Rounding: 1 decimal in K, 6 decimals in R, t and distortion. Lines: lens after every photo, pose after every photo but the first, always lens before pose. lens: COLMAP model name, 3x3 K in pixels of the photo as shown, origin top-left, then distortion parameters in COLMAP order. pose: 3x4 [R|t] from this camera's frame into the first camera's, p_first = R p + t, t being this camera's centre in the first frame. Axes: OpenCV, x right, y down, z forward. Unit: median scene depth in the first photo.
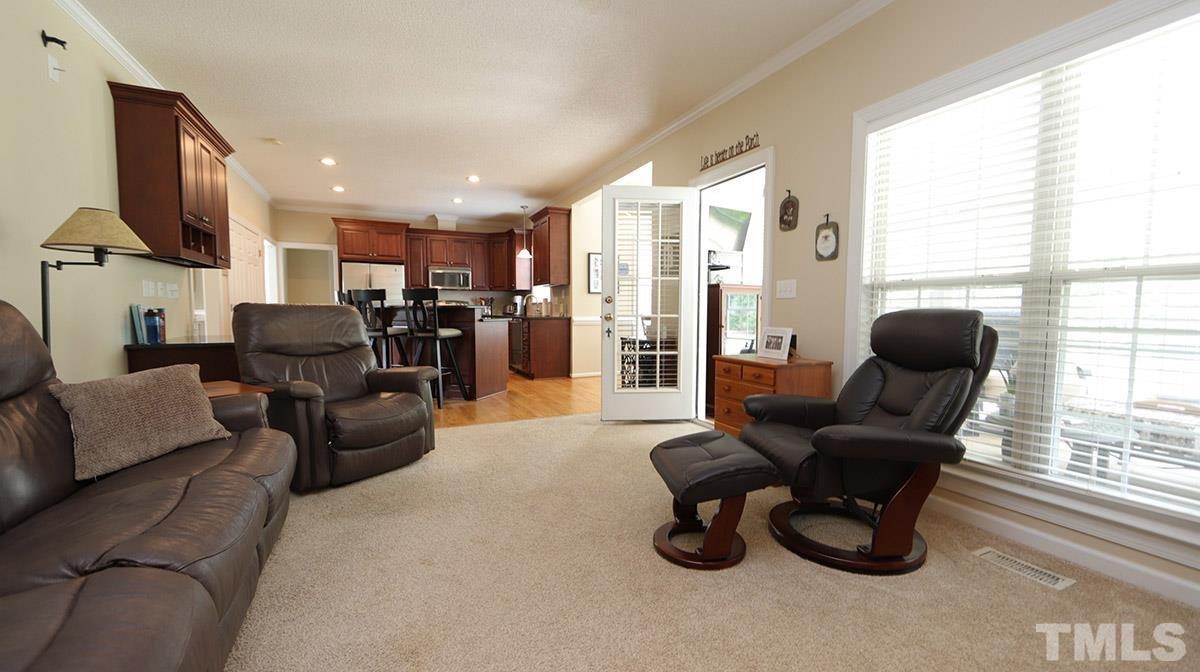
lens RADIAL K [[468.1, 0, 603.1], [0, 468.1, 336.2], [0, 0, 1]] dist [-0.000836, 0.000080]
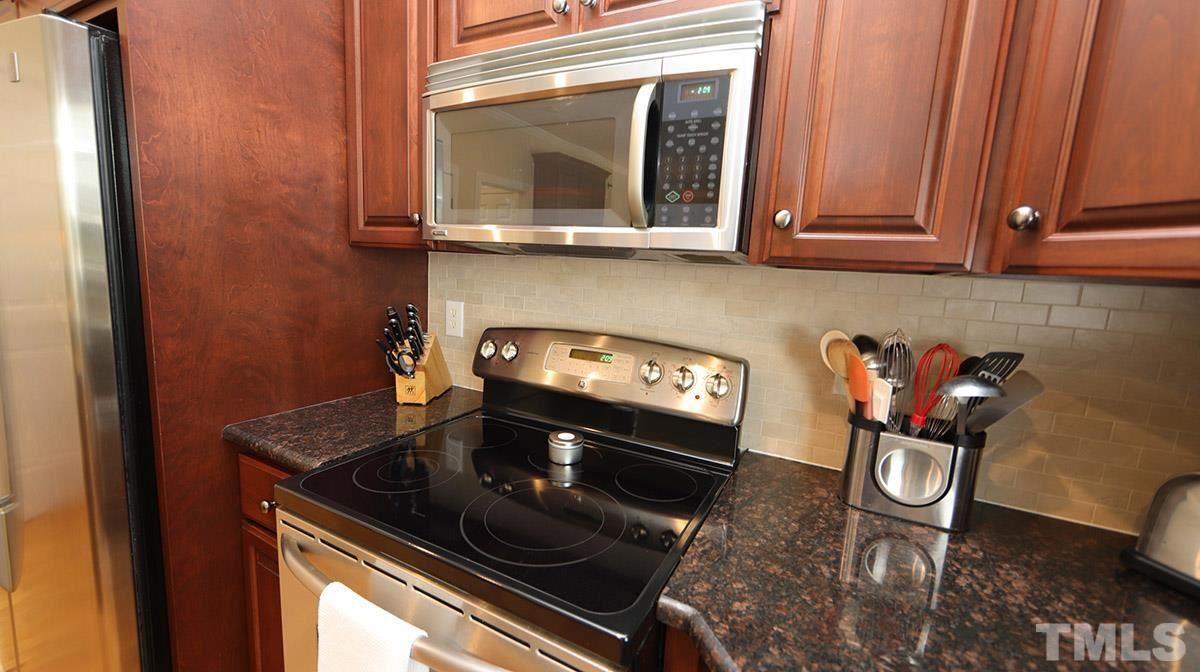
lens RADIAL K [[468.1, 0, 606.4], [0, 468.1, 332.4], [0, 0, 1]] dist [-0.000836, 0.000080]
pose [[0.596451, 0.137241, -0.790830, -0.224440], [-0.102273, 0.990237, 0.094711, -0.091582], [0.796107, 0.024389, 0.604664, 0.935237]]
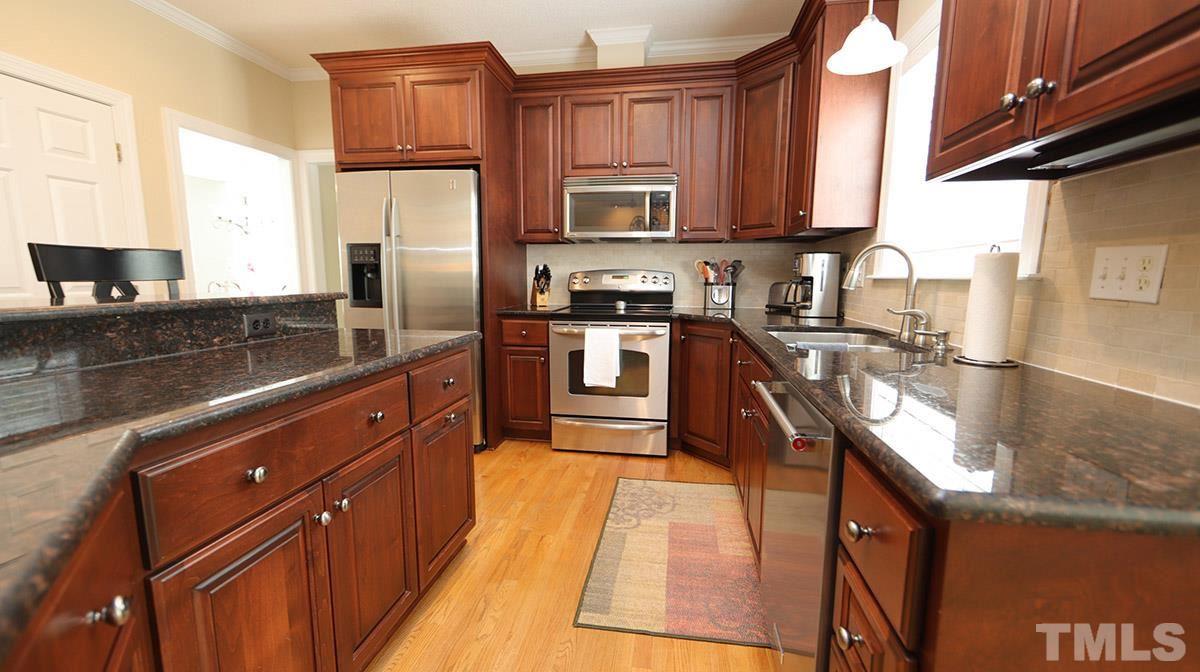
lens RADIAL K [[468.1, 0, 598.9], [0, 468.1, 337.0], [0, 0, 1]] dist [-0.000836, 0.000080]
pose [[0.813381, 0.076869, -0.576630, -0.121580], [-0.039370, 0.996233, 0.077270, -0.051412], [0.580398, -0.040149, 0.813343, 0.687252]]
